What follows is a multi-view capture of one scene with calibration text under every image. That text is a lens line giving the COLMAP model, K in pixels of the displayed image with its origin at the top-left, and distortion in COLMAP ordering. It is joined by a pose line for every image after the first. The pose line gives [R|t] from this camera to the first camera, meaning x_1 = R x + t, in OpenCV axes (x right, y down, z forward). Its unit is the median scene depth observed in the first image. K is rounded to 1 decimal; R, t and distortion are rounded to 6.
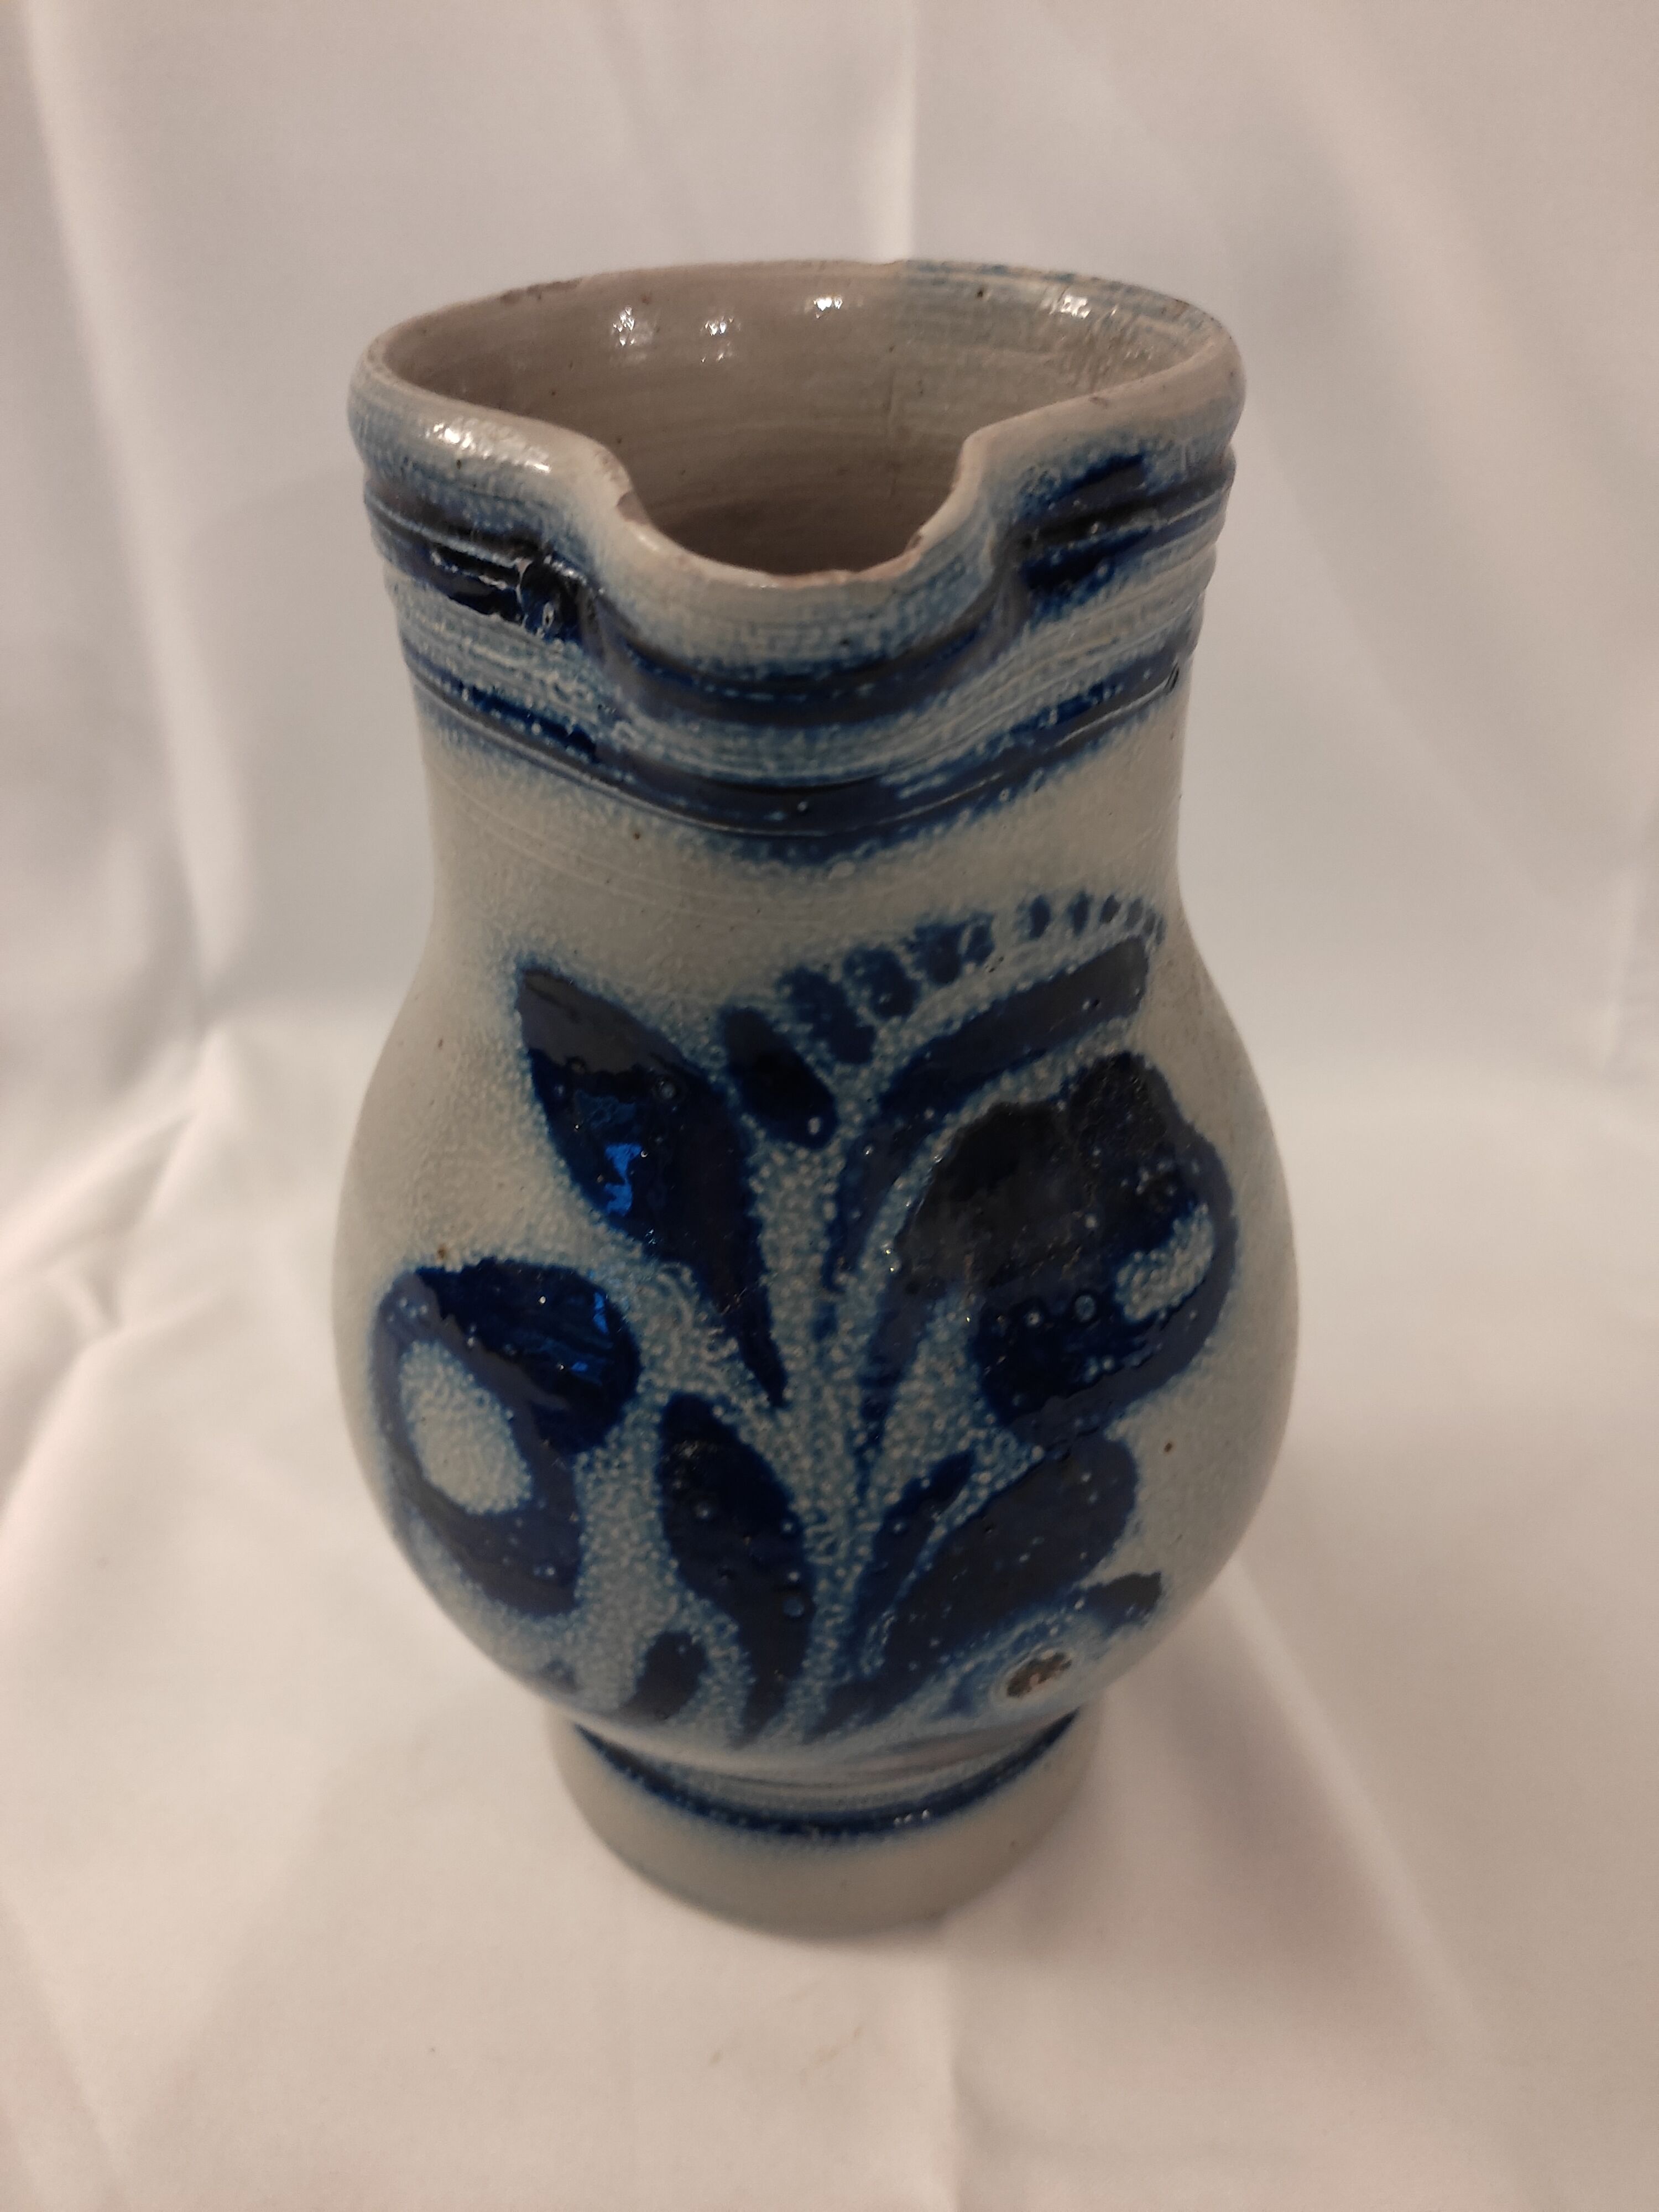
lens RADIAL K [[1699.3, 0, 829.5], [0, 1699.3, 1106.0], [0, 0, 1]] dist [-0.006890, -0.013138]
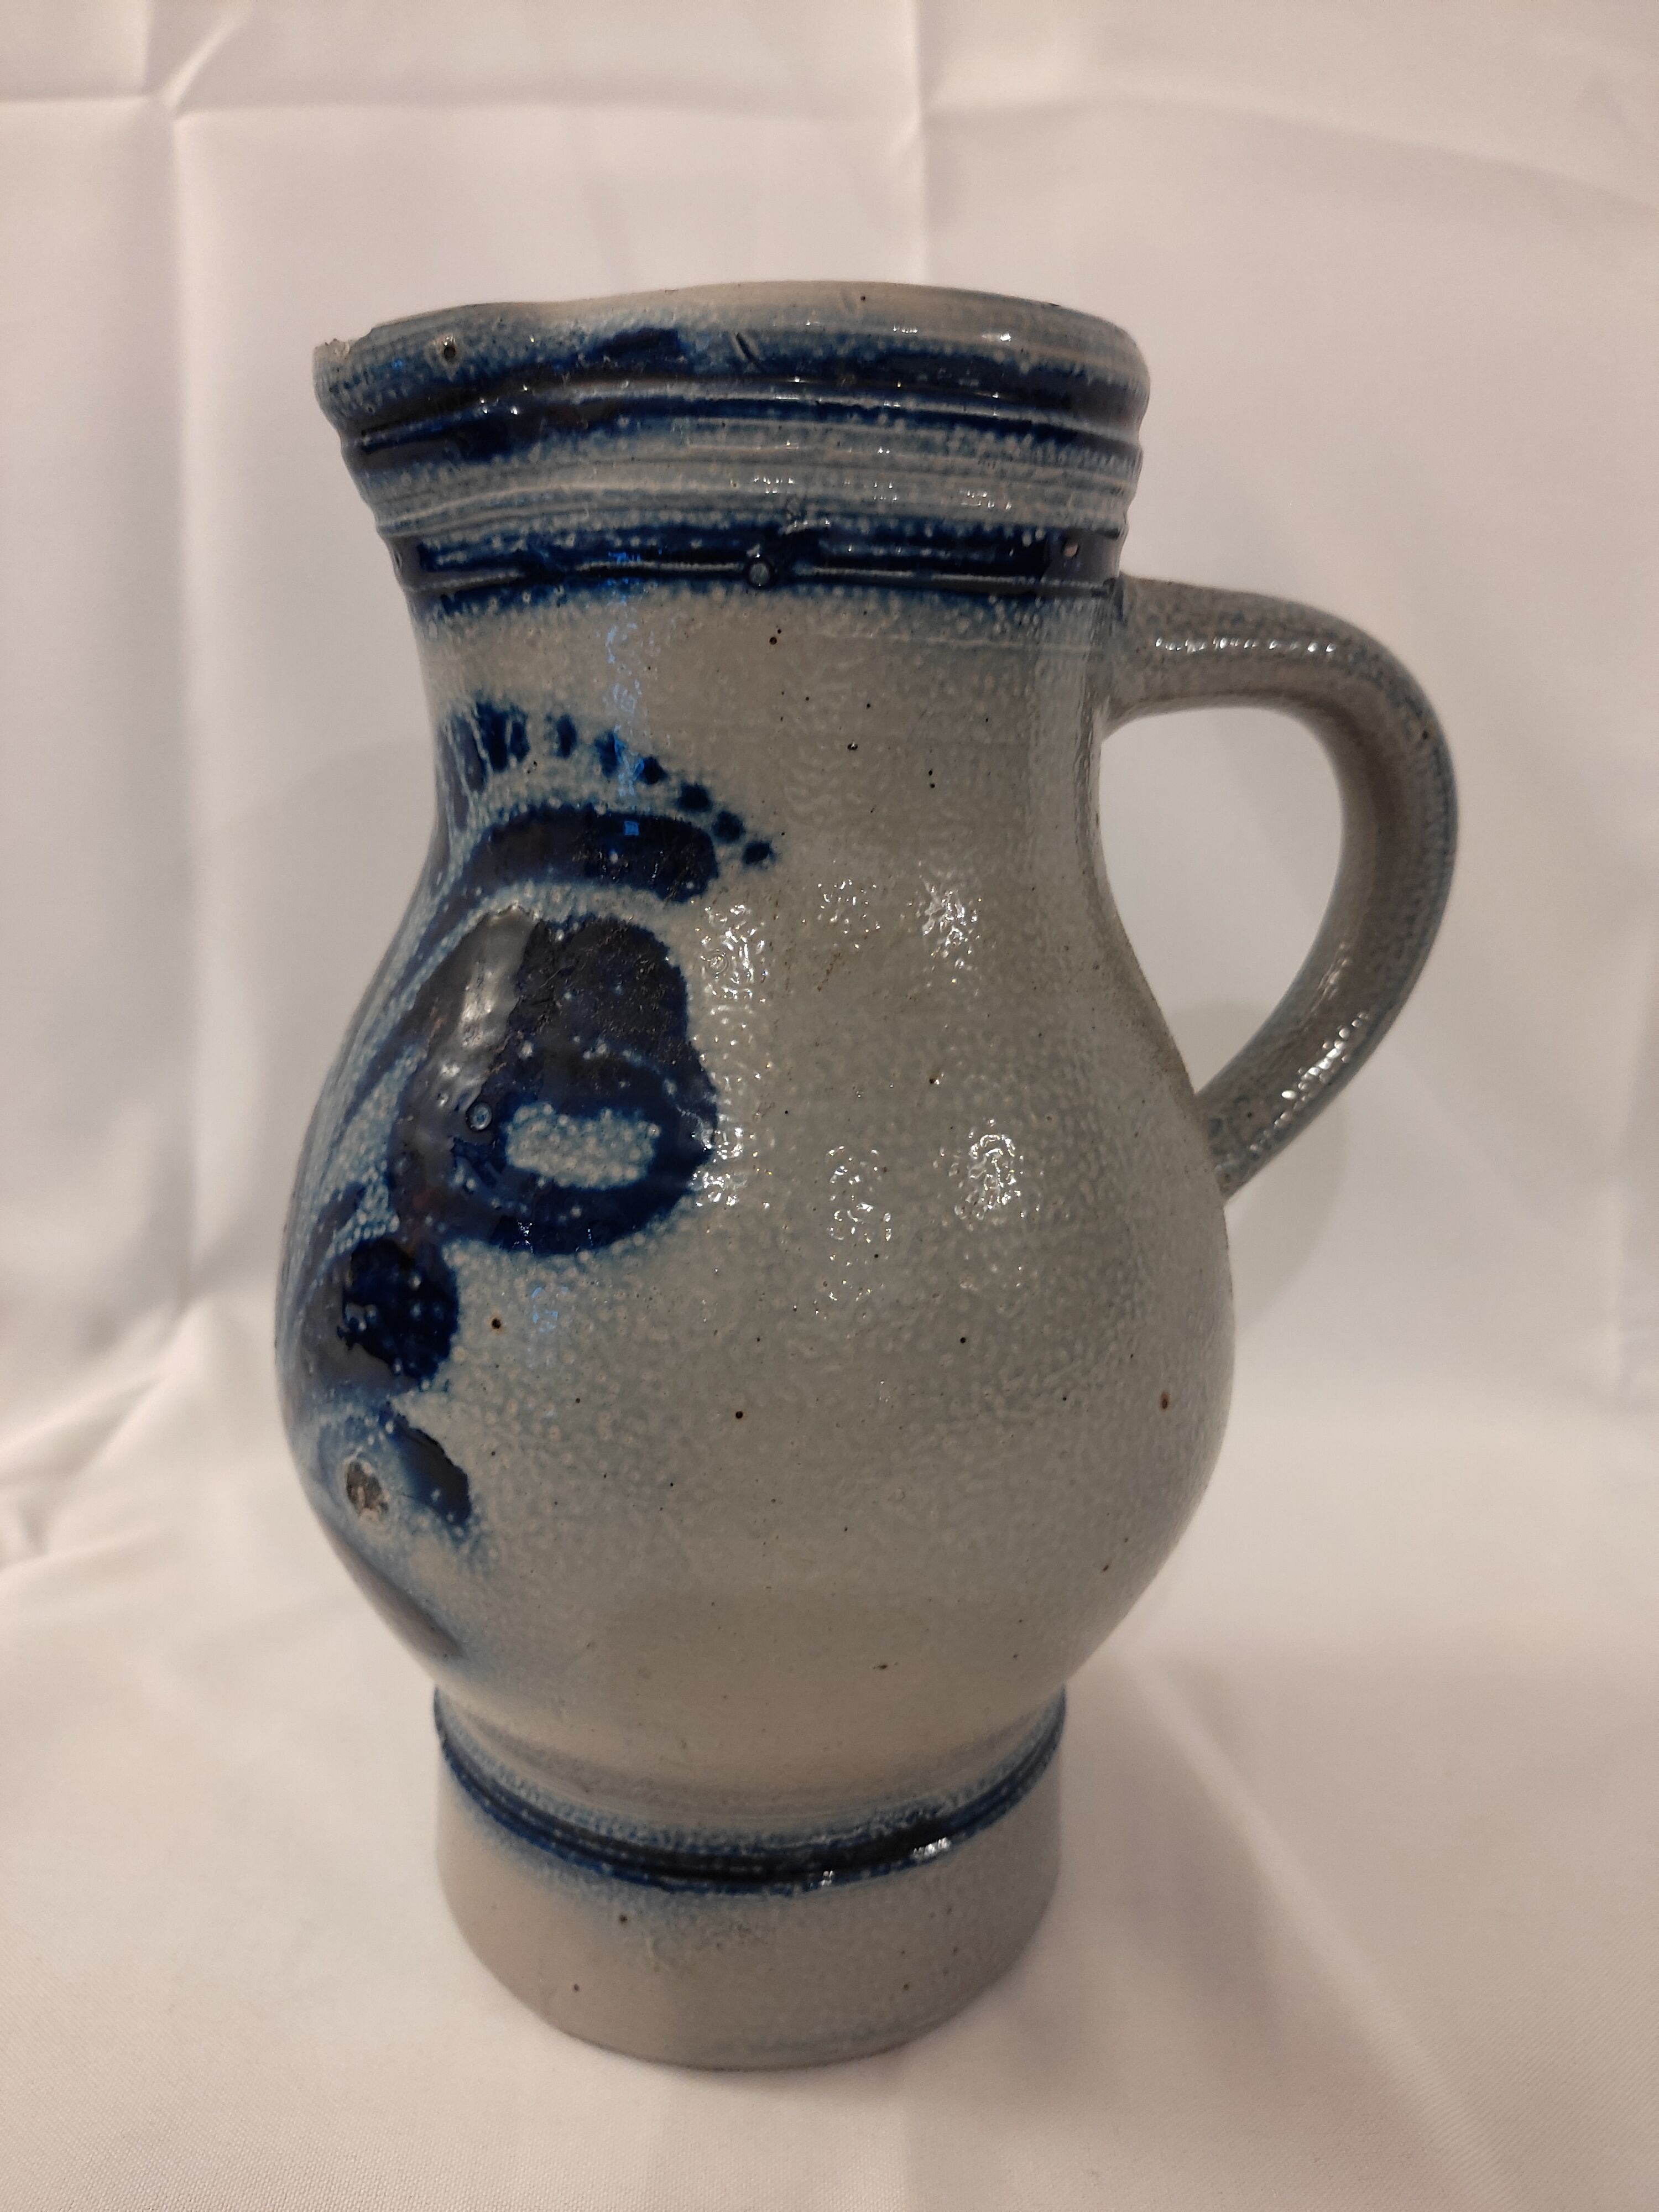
lens RADIAL K [[1699.3, 0, 829.5], [0, 1699.3, 1106.0], [0, 0, 1]] dist [-0.006890, -0.013138]
pose [[0.446275, 0.272154, -0.852509, 1.179415], [-0.563224, 0.825714, -0.031239, 0.026512], [0.695426, 0.494094, 0.521779, 0.630878]]
